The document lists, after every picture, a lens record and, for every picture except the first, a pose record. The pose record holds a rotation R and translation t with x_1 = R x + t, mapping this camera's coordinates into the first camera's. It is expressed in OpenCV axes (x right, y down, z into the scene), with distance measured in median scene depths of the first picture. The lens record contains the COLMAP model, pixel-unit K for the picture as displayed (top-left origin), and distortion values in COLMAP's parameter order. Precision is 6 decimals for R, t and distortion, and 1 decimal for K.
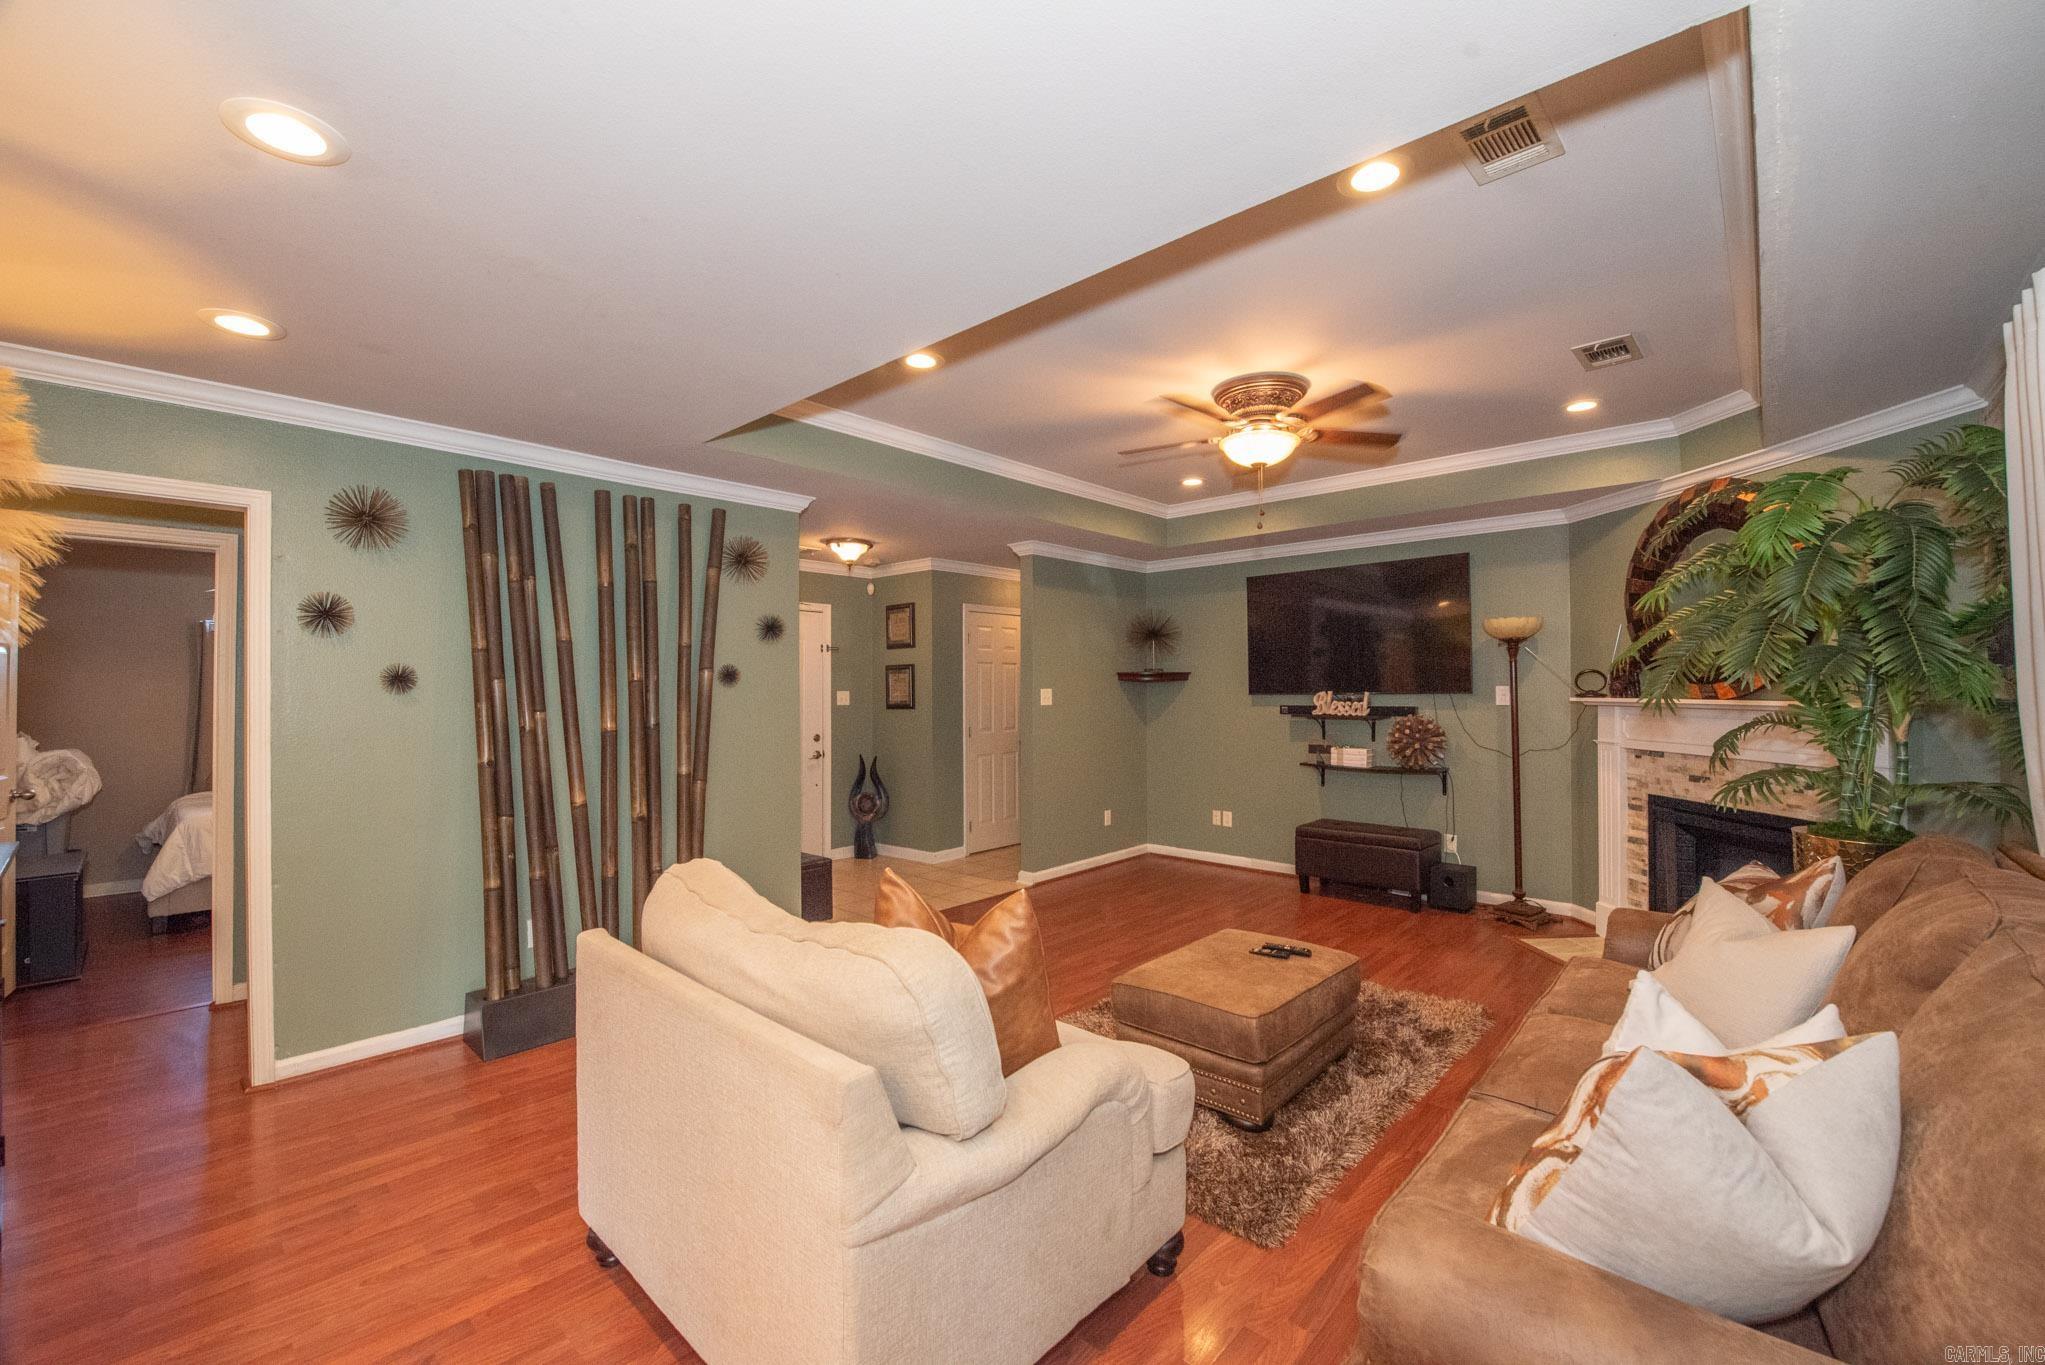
lens RADIAL K [[823.3, 0, 1020.8], [0, 823.3, 679.8], [0, 0, 1]] dist [-0.000817, -0.000195]
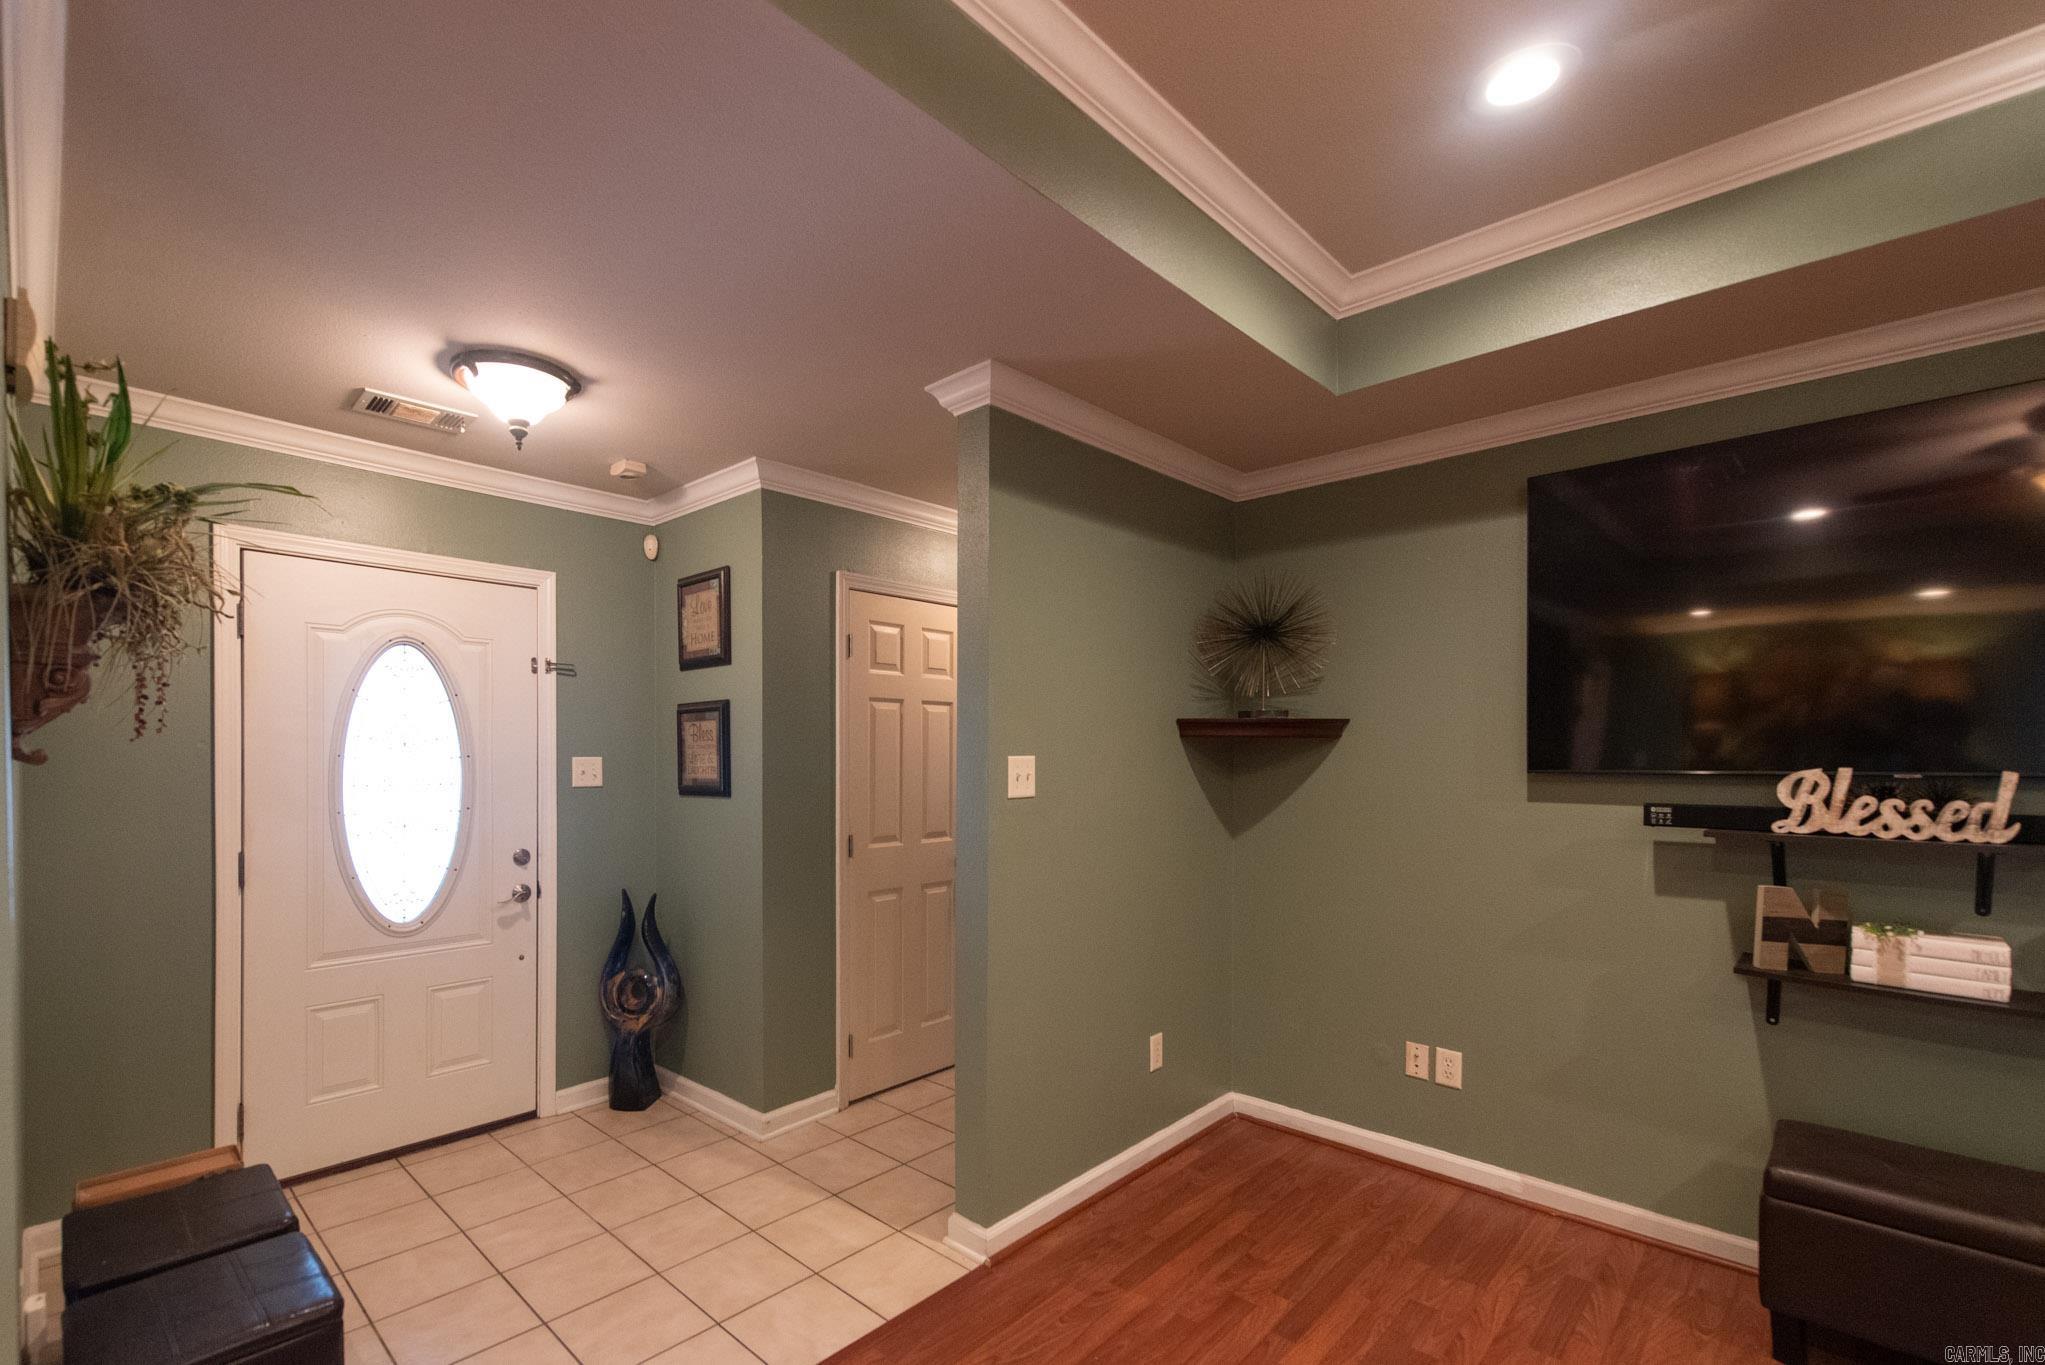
lens RADIAL K [[894.6, 0, 899.7], [0, 894.6, 758.4], [0, 0, 1]] dist [0.002155, -0.000157]
pose [[0.997799, 0.006089, -0.066034, 0.000191], [-0.004833, 0.999804, 0.019177, 0.004343], [0.066138, -0.018816, 0.997633, 0.596805]]
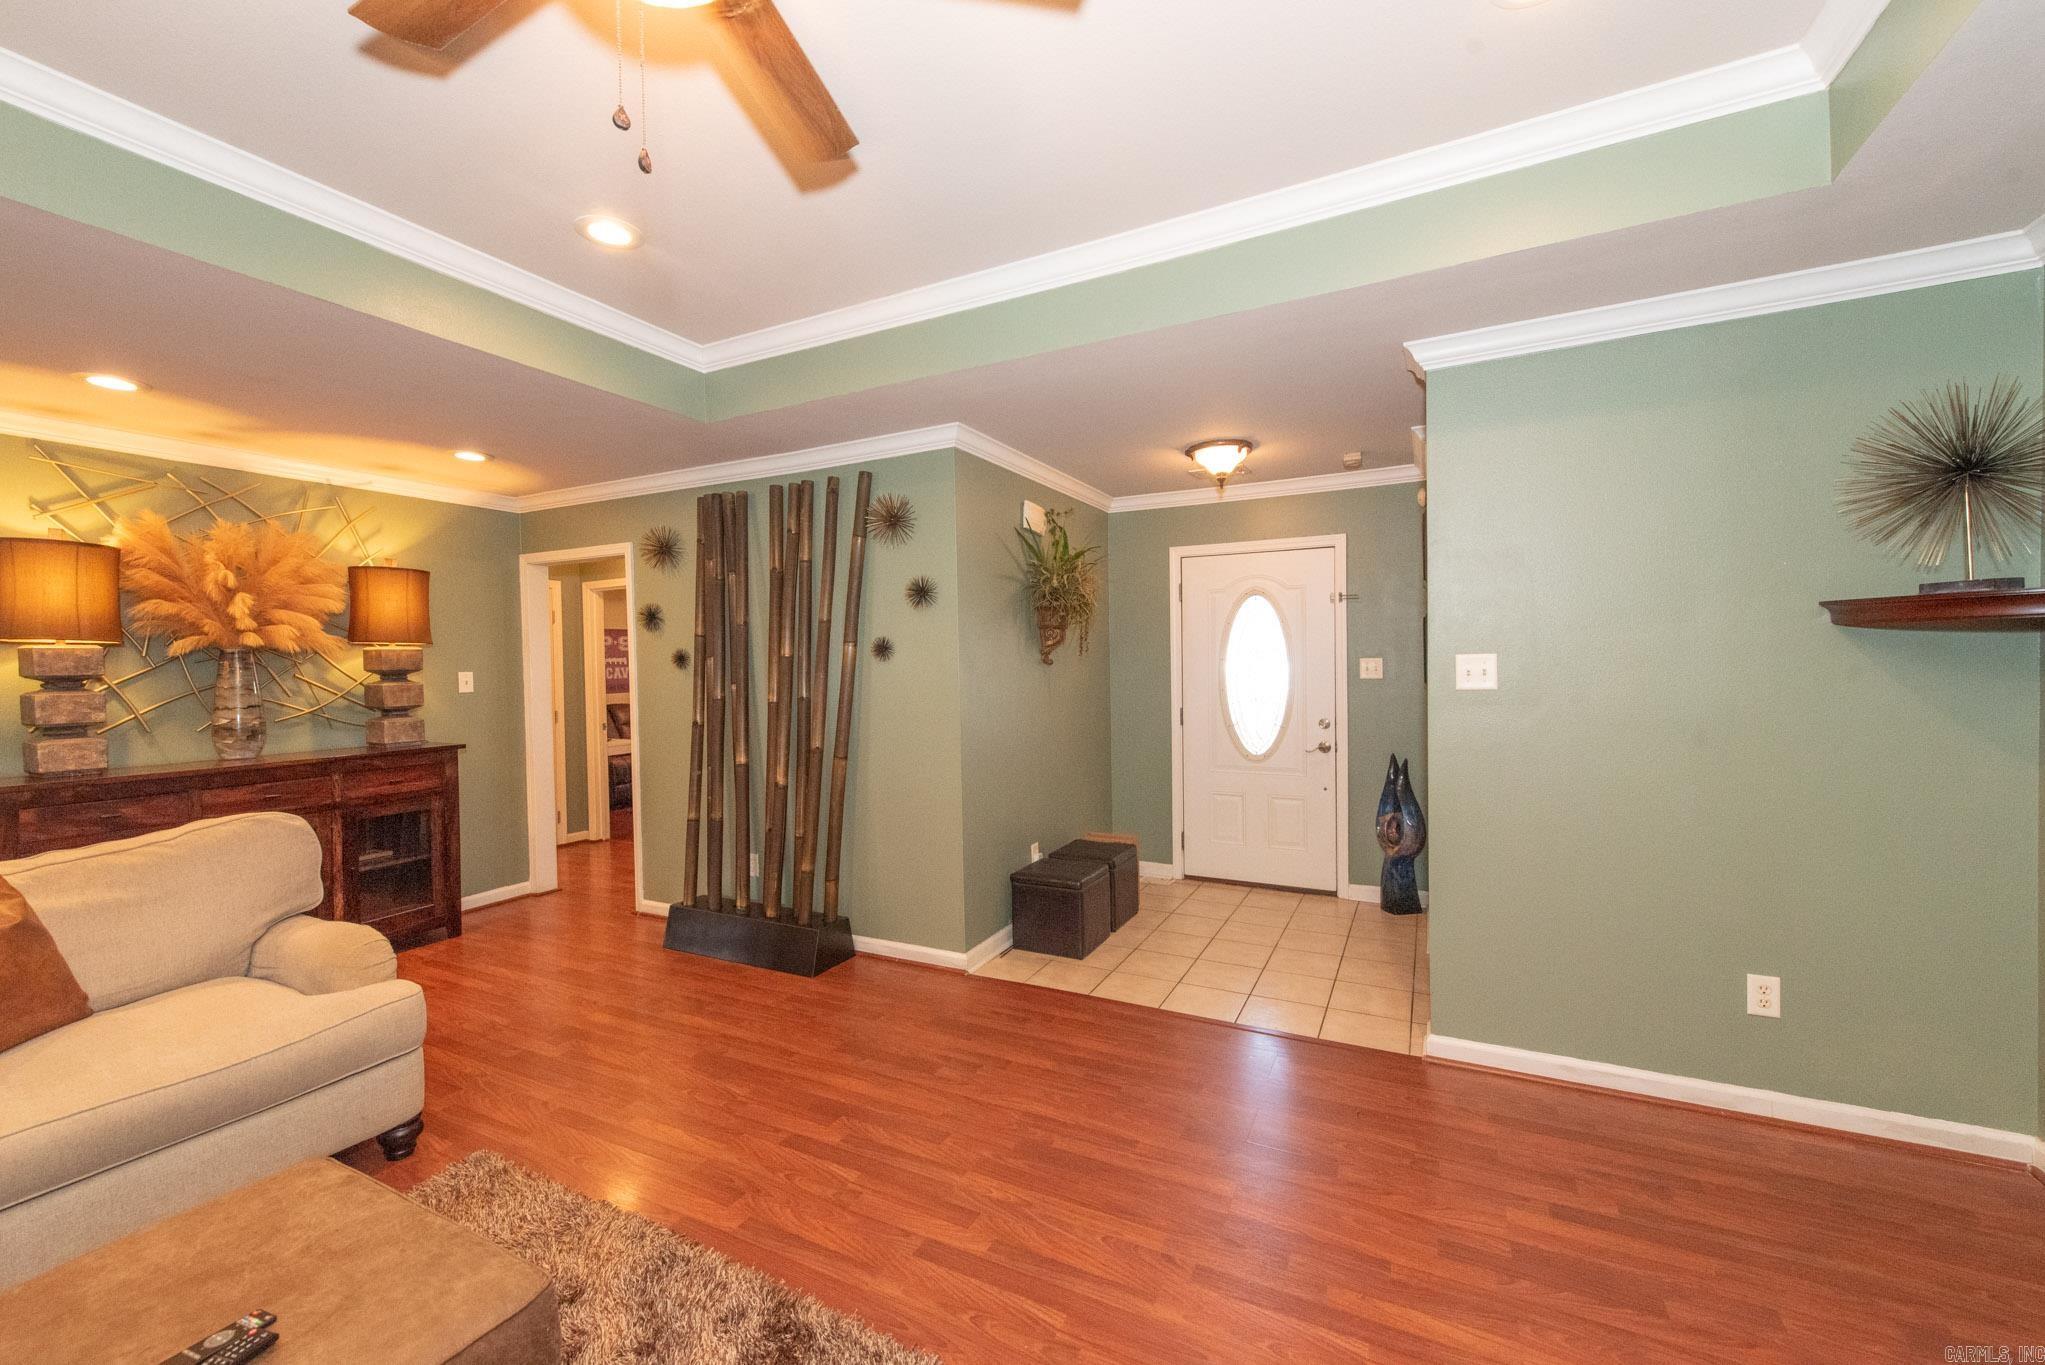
lens RADIAL K [[793.2, 0, 1060.3], [0, 793.2, 670.5], [0, 0, 1]] dist [0.001521, -0.000046]
pose [[0.292371, 0.011001, -0.956242, 0.409550], [0.026413, 0.999459, 0.019574, 0.005173], [0.955940, -0.030980, 0.291922, 0.679575]]
